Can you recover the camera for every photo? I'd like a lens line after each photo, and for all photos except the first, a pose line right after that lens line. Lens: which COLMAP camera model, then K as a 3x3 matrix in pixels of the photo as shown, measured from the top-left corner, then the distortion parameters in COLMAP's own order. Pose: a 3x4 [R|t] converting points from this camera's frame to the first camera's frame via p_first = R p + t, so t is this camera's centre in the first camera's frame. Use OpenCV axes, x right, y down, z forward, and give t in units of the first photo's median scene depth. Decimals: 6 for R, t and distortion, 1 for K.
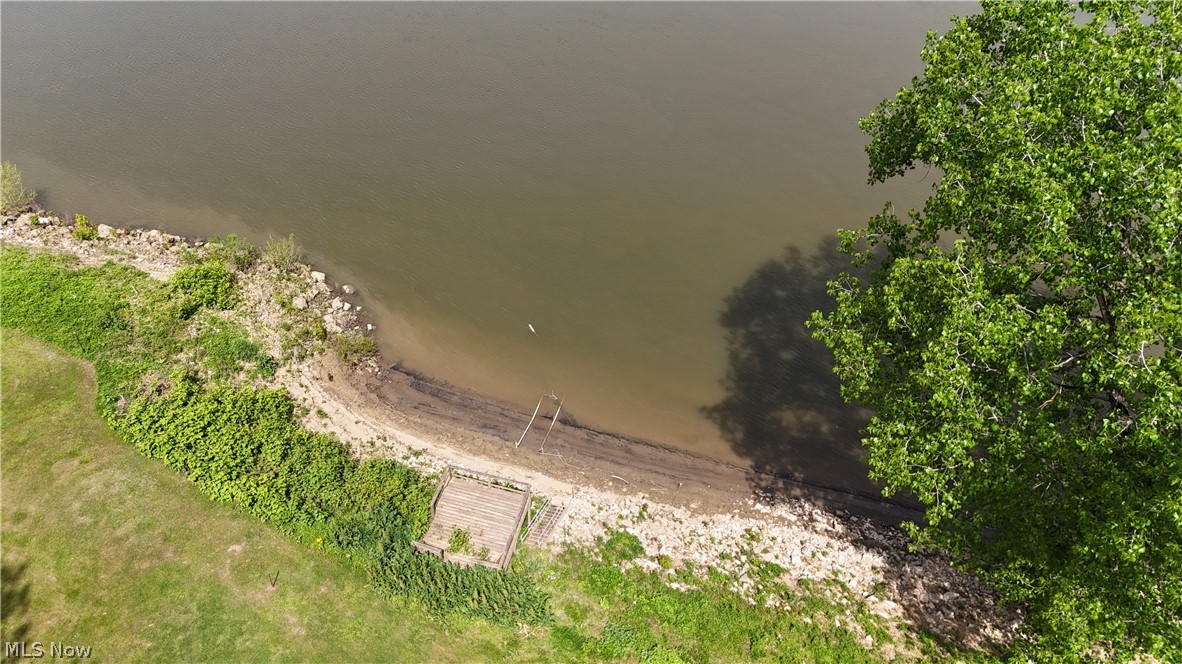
lens RADIAL K [[882.7, 0, 591.0], [0, 882.7, 332.0], [0, 0, 1]] dist [0.098131, -0.109353]
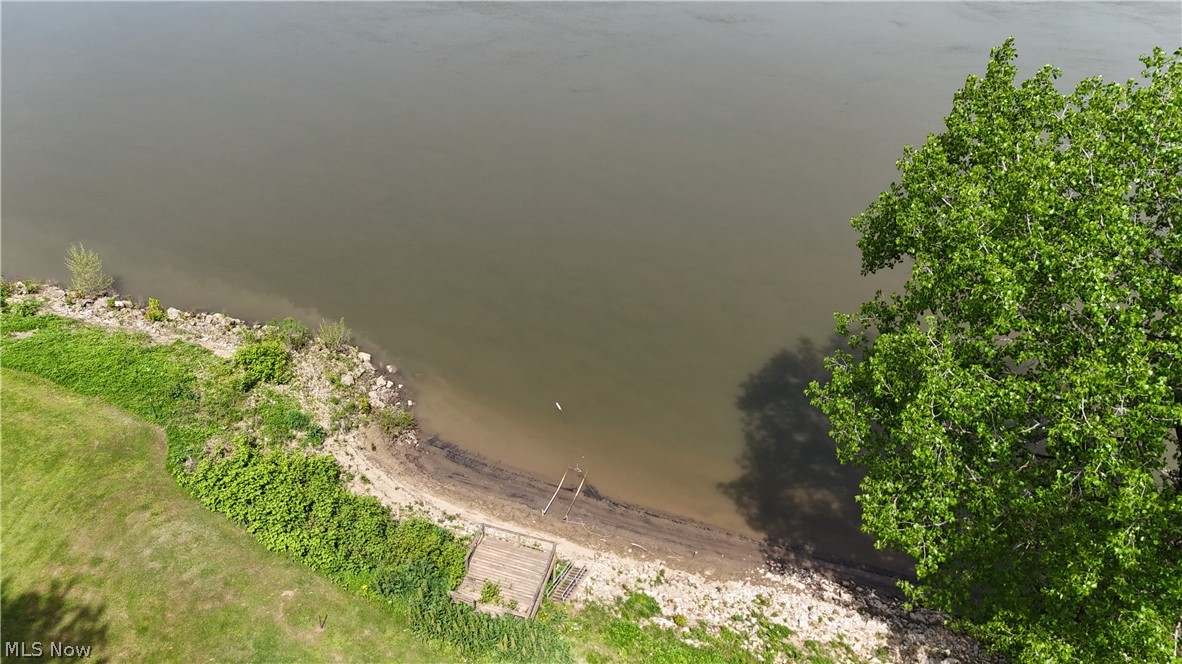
lens RADIAL K [[895.1, 0, 585.8], [0, 895.1, 331.1], [0, 0, 1]] dist [0.053548, -0.008432]
pose [[0.999278, 0.017136, -0.033908, 0.000260], [-0.020936, 0.993135, -0.115088, 0.037873], [0.031703, 0.115715, 0.992776, -0.115766]]
